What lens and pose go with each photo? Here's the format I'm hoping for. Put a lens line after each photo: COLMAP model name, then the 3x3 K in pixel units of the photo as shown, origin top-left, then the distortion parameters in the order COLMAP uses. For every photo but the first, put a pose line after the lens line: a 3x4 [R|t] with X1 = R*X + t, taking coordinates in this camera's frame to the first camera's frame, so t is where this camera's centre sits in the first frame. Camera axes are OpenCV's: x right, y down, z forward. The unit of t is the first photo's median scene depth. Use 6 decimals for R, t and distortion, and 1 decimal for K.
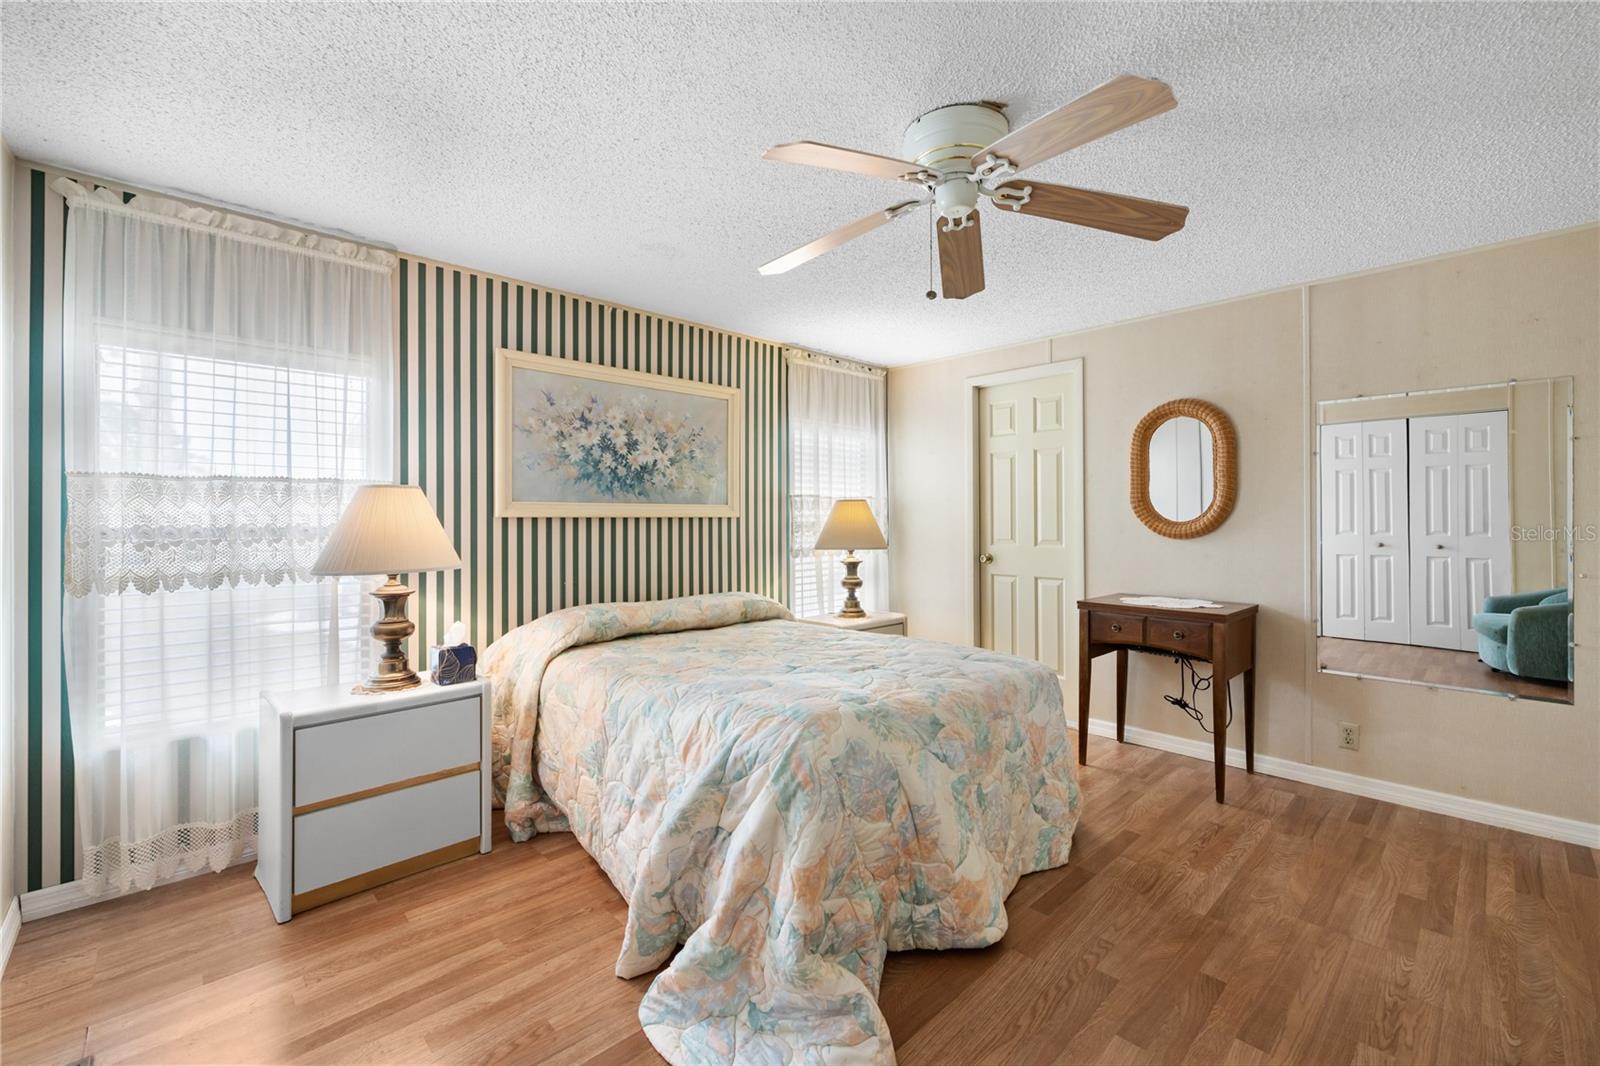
lens RADIAL K [[674.4, 0, 809.0], [0, 674.4, 515.8], [0, 0, 1]] dist [0.004636, 0.000420]
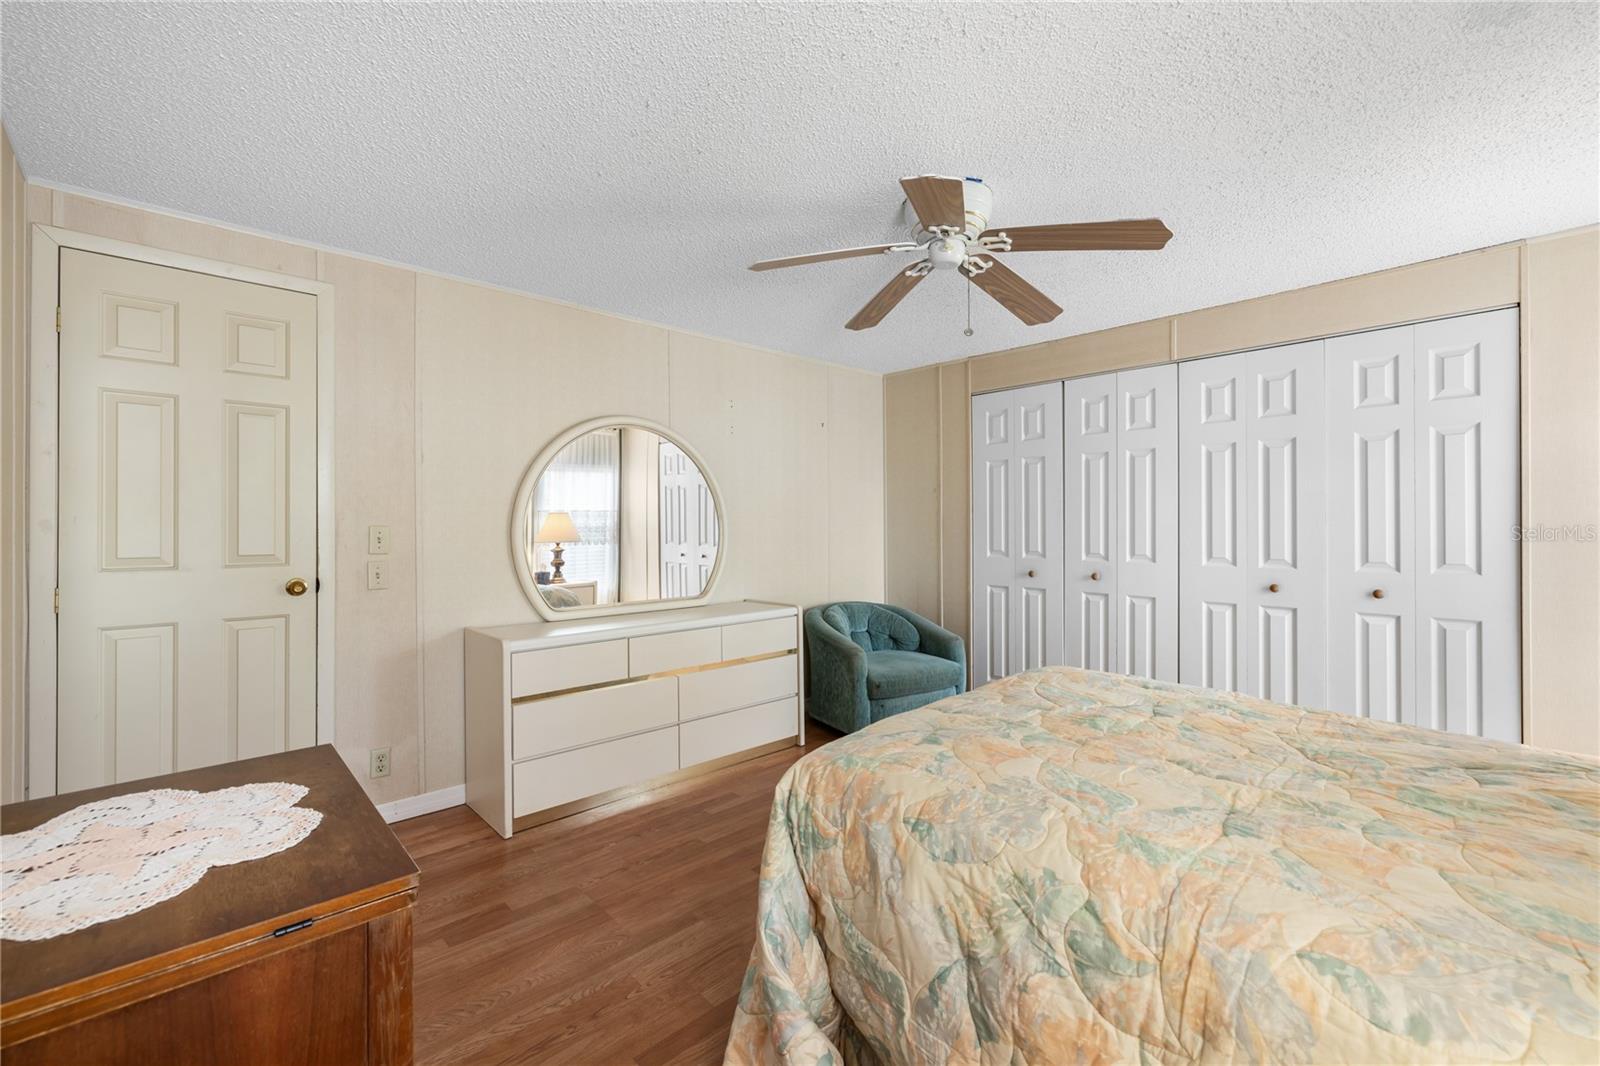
lens RADIAL K [[674.4, 0, 802.4], [0, 674.4, 533.0], [0, 0, 1]] dist [0.004636, 0.000420]
pose [[-0.999847, 0.005794, 0.016517, 0.409406], [0.005907, 0.999960, 0.006762, 0.009938], [-0.016477, 0.006859, -0.999841, 1.969121]]
